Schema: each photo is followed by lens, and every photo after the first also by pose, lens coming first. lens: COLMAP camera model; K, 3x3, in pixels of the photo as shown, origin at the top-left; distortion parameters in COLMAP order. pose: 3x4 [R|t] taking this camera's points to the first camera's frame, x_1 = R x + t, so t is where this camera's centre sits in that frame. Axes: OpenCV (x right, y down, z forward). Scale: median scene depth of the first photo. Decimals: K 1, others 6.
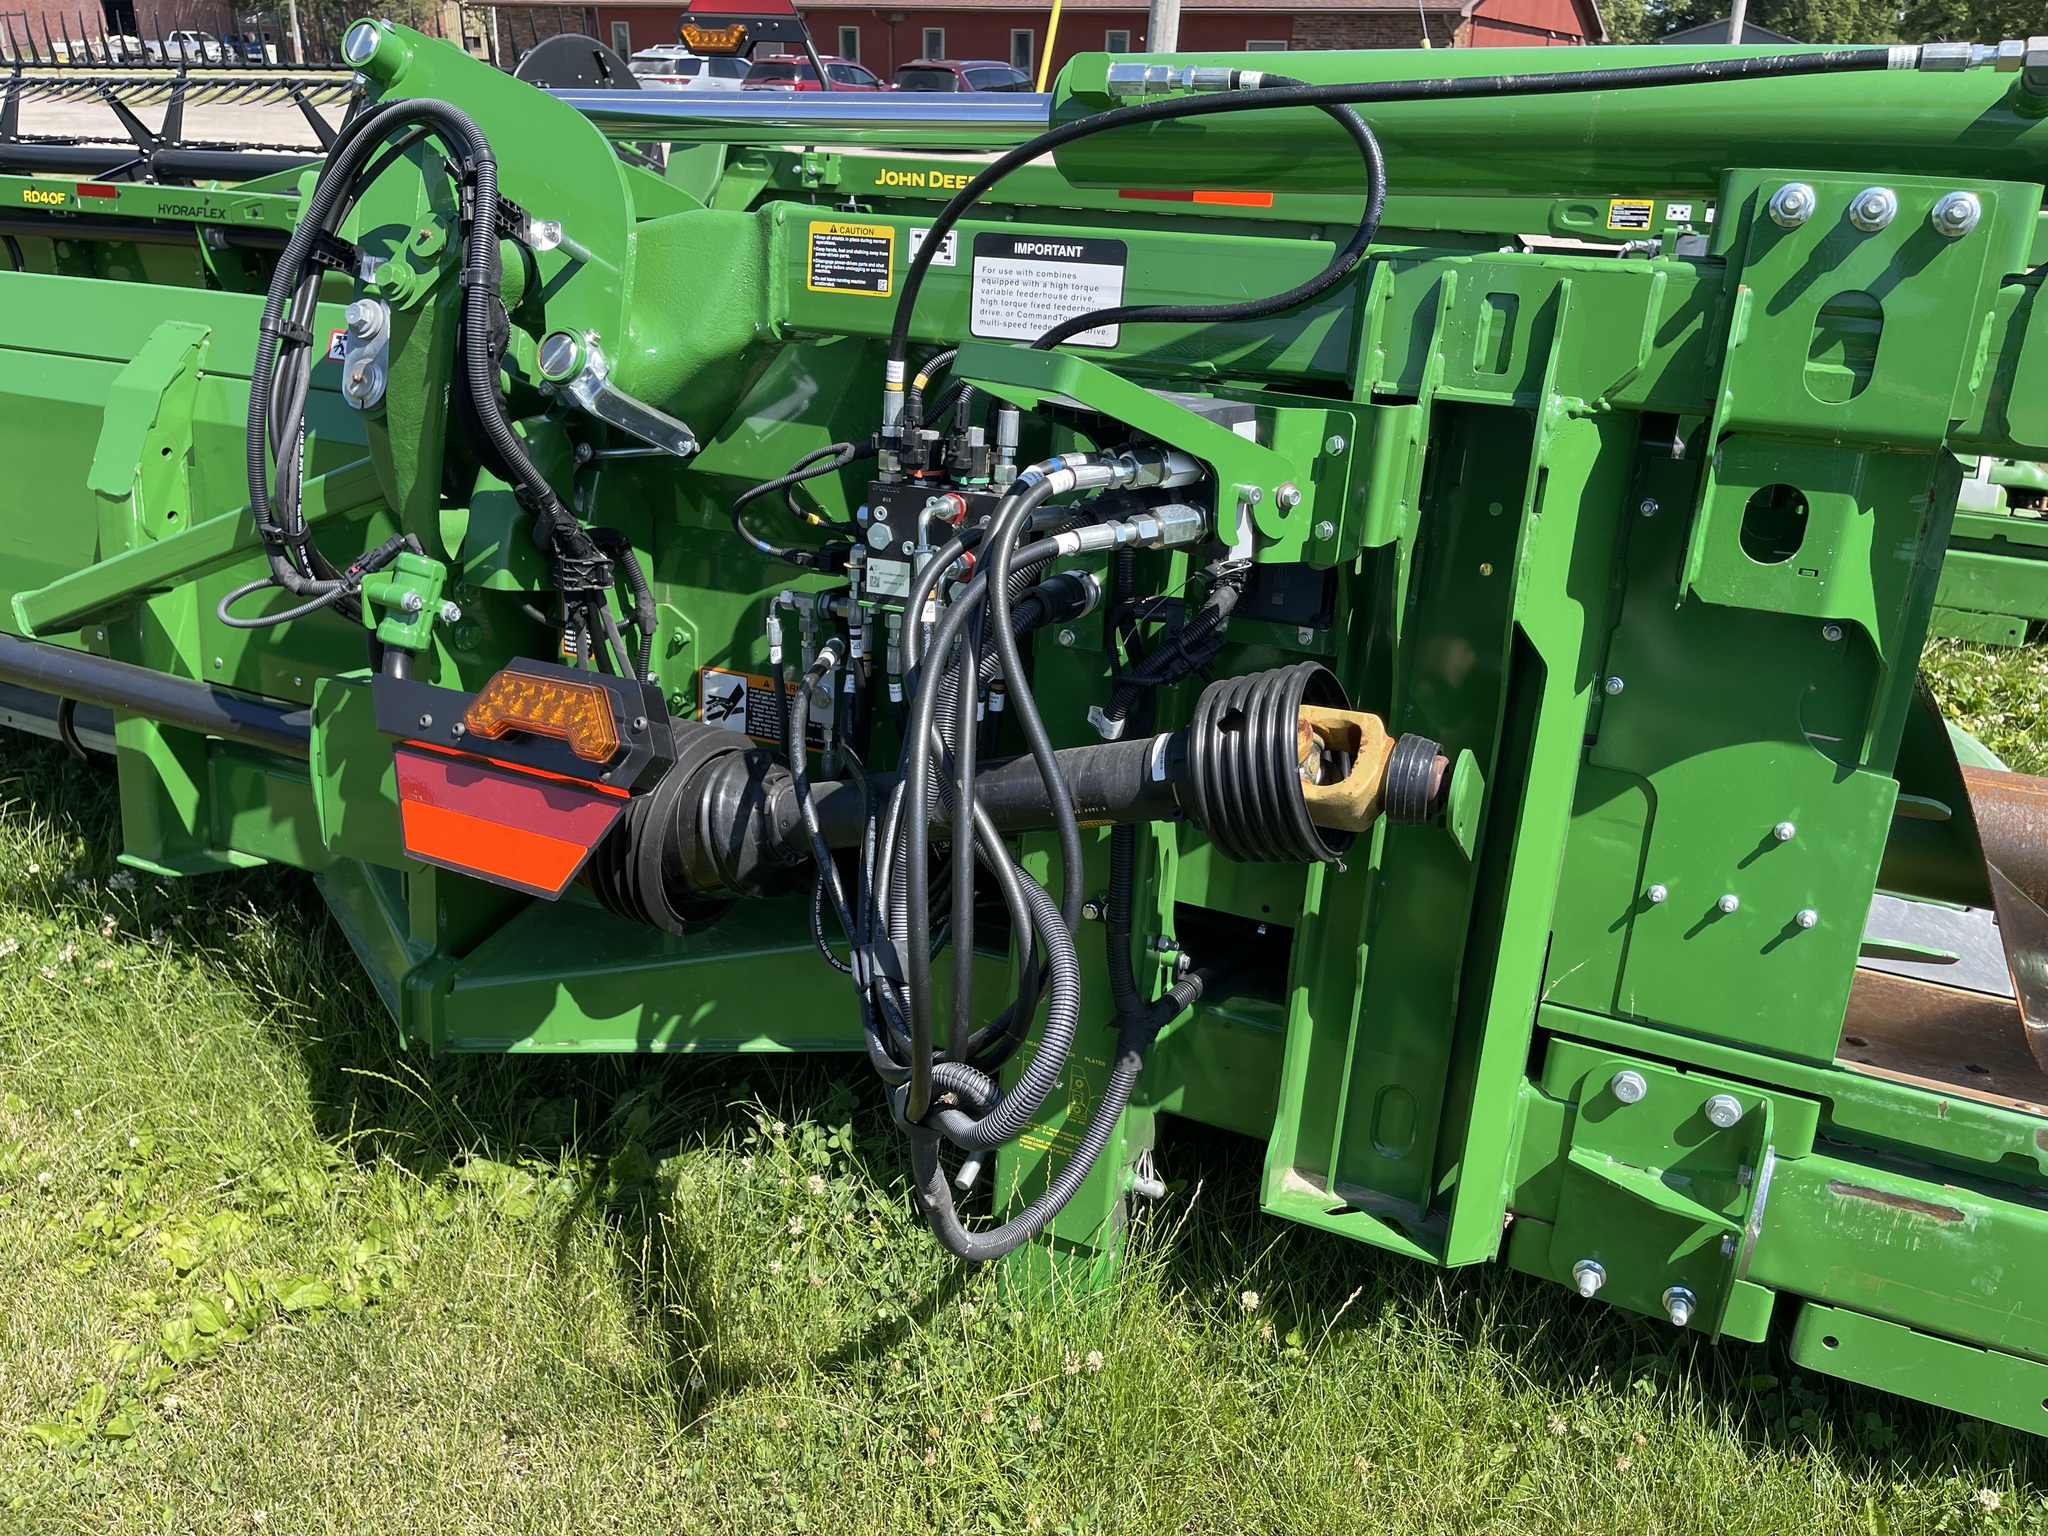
lens RADIAL K [[1542.2, 0, 1024.0], [0, 1542.2, 768.0], [0, 0, 1]] dist [0.095901, -0.123251]
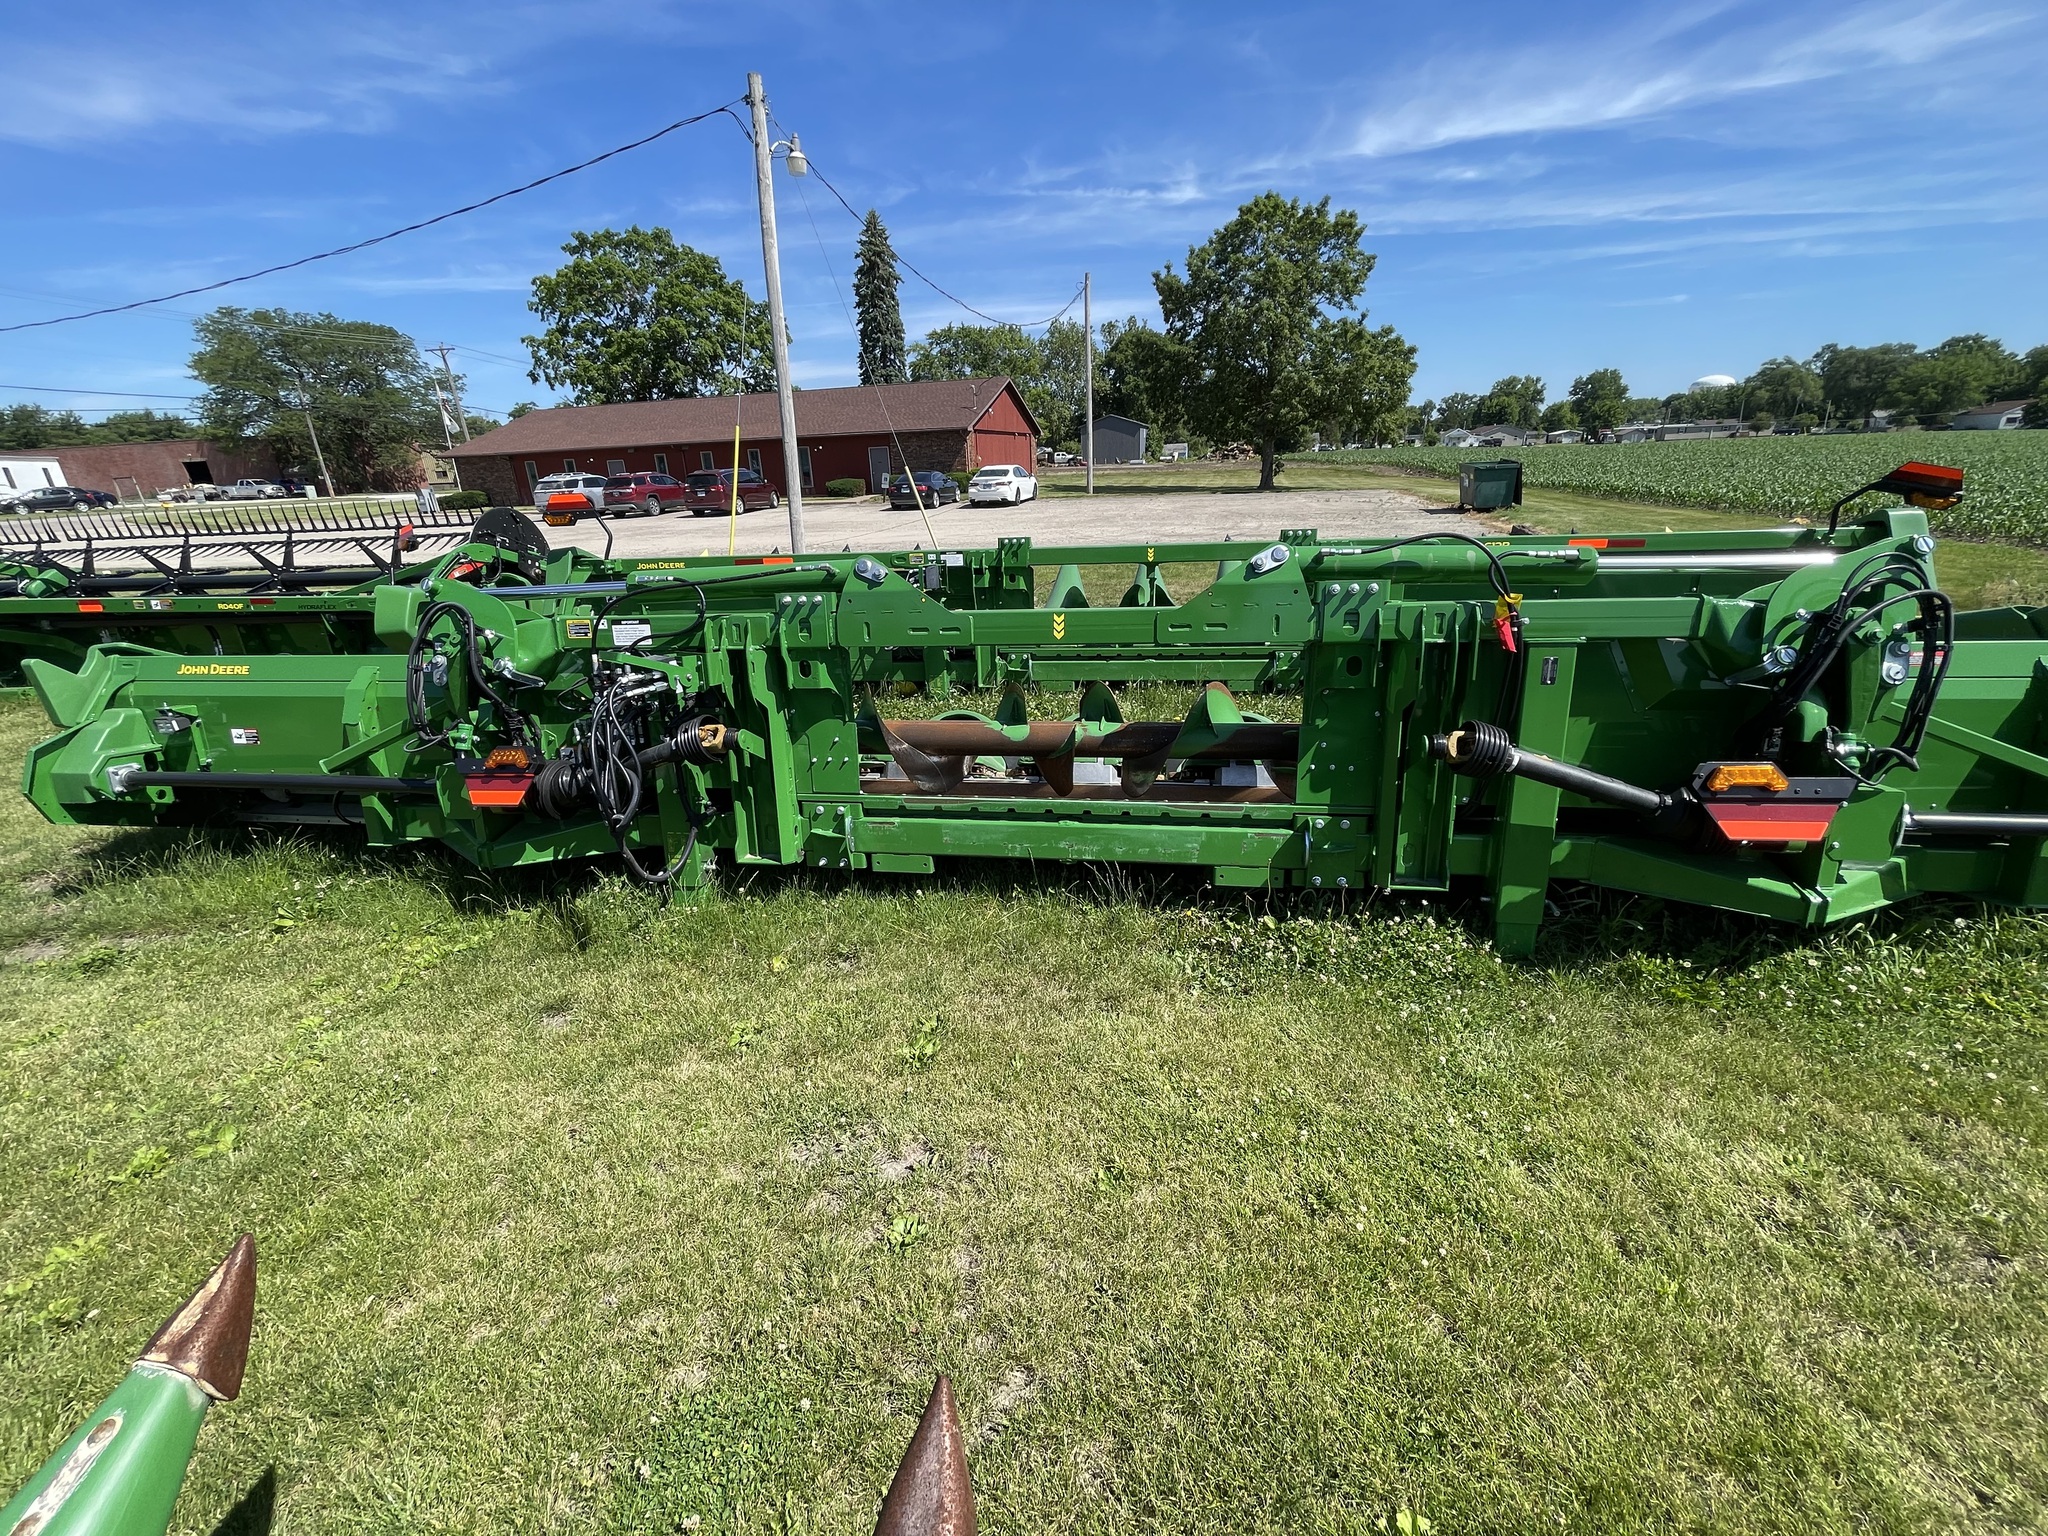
lens RADIAL K [[829.3, 0, 1012.0], [0, 829.3, 766.6], [0, 0, 1]] dist [-0.019932, 0.013364]
pose [[0.961658, -0.156291, 0.225359, 0.379625], [0.168374, 0.985090, -0.035314, 0.238631], [-0.216480, 0.071905, 0.973636, -1.107403]]
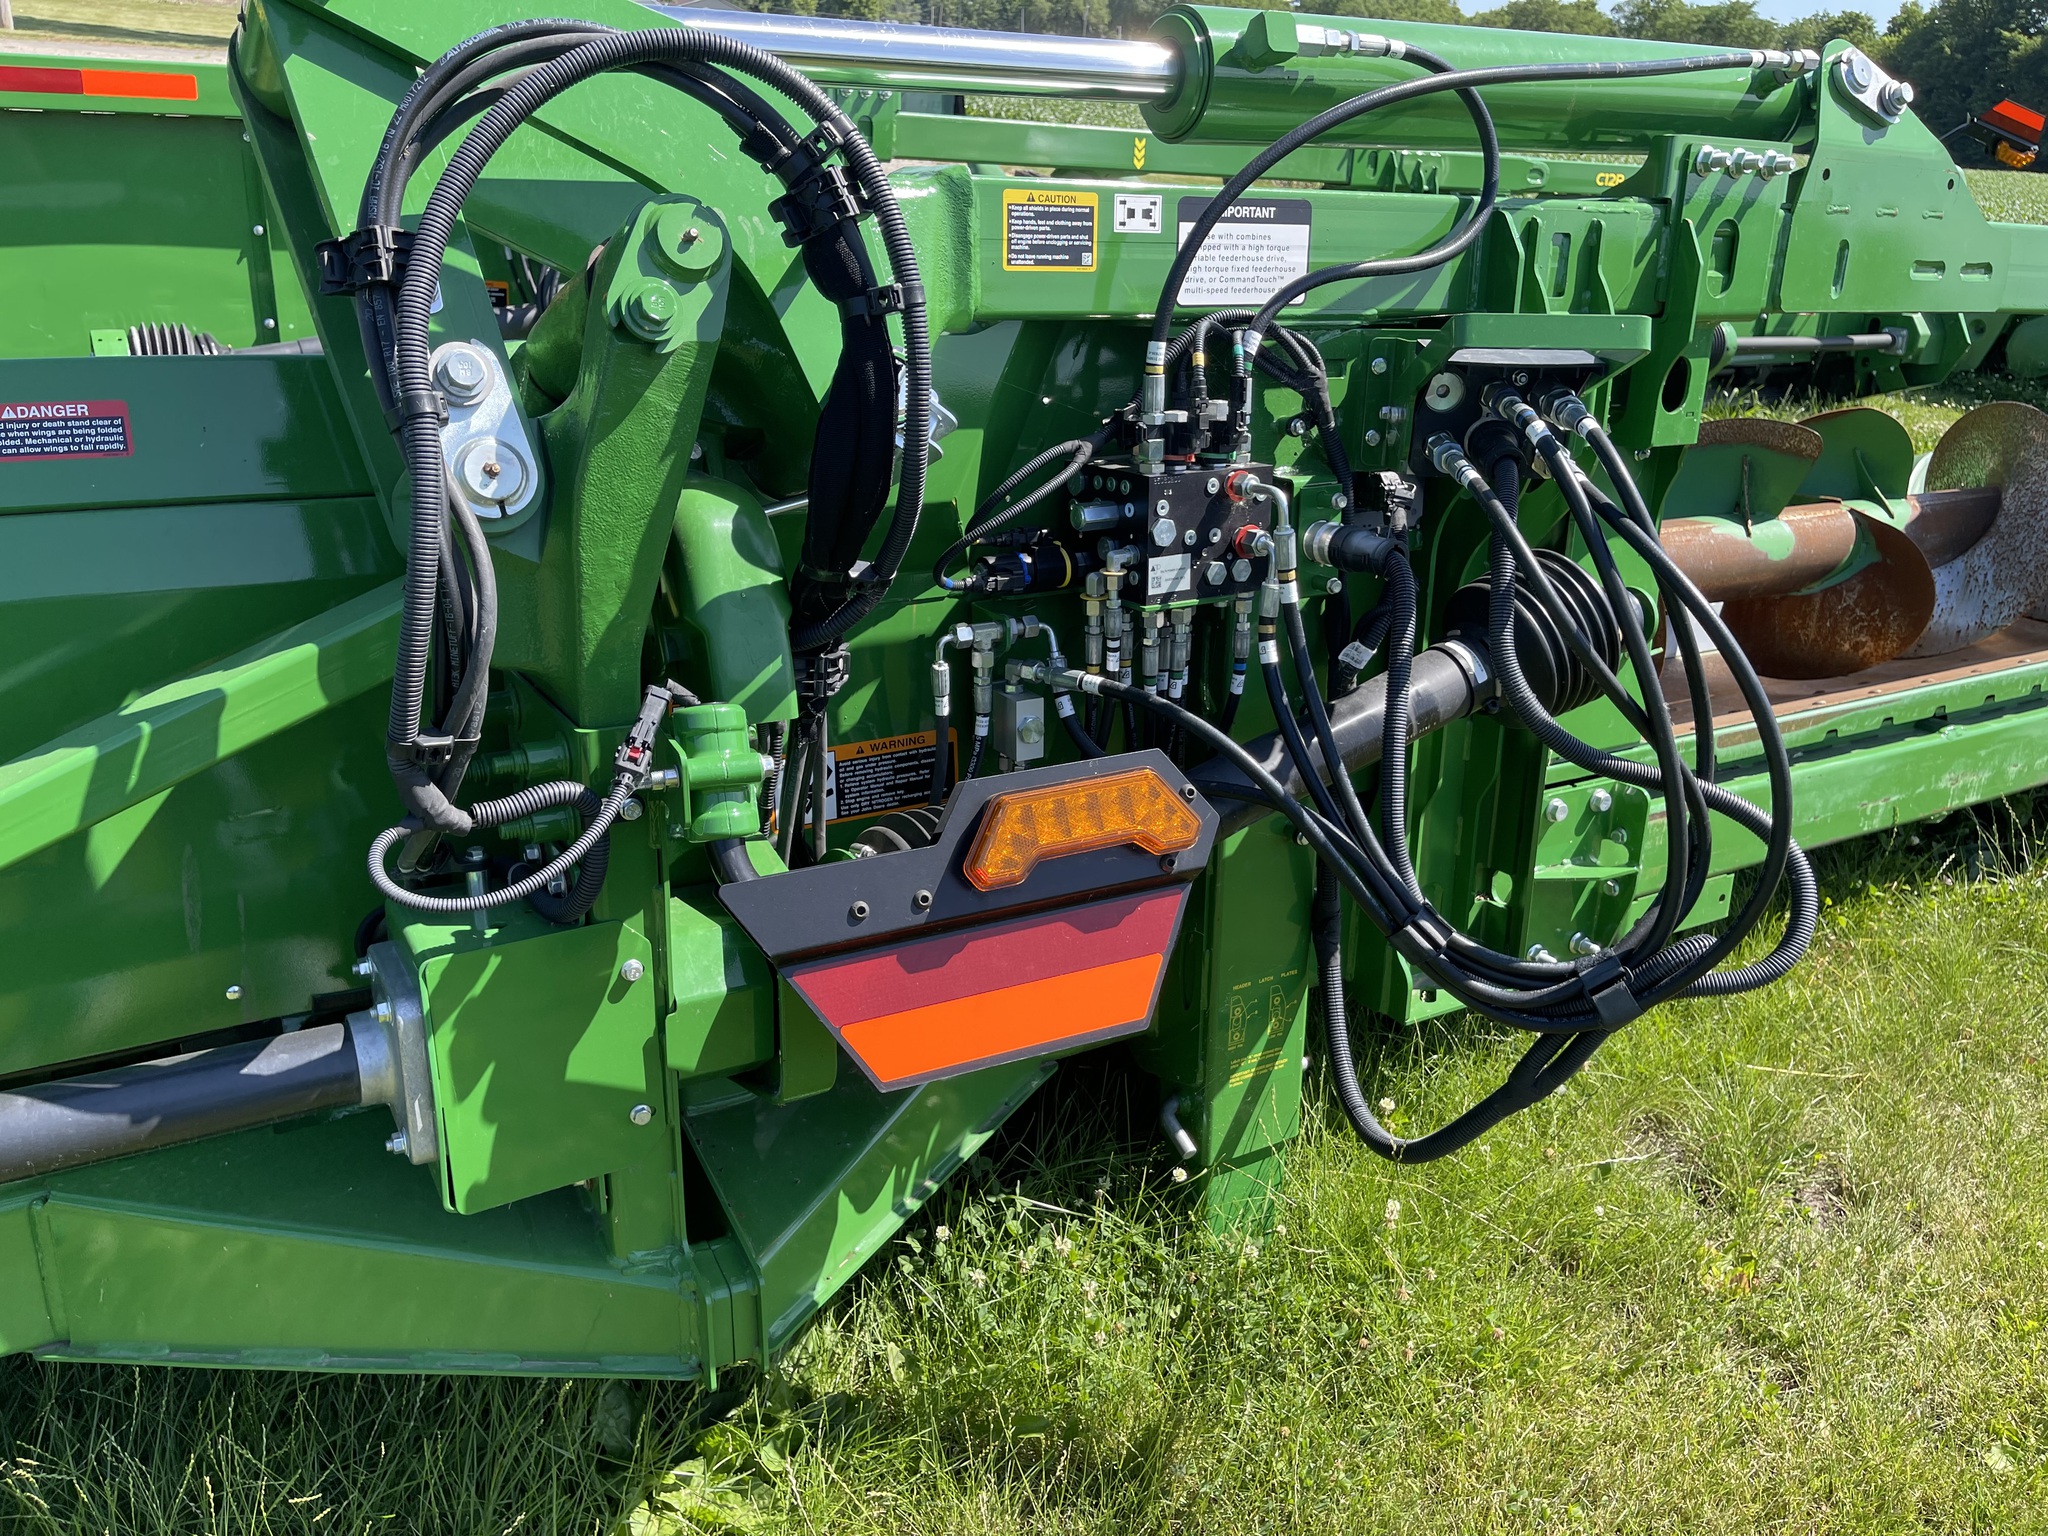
lens RADIAL K [[1542.2, 0, 1024.0], [0, 1542.2, 768.0], [0, 0, 1]] dist [0.095901, -0.123251]
pose [[0.570729, -0.318609, 0.756807, -0.831014], [0.262161, 0.944122, 0.199764, -0.209036], [-0.778164, 0.084394, 0.622365, 0.465791]]
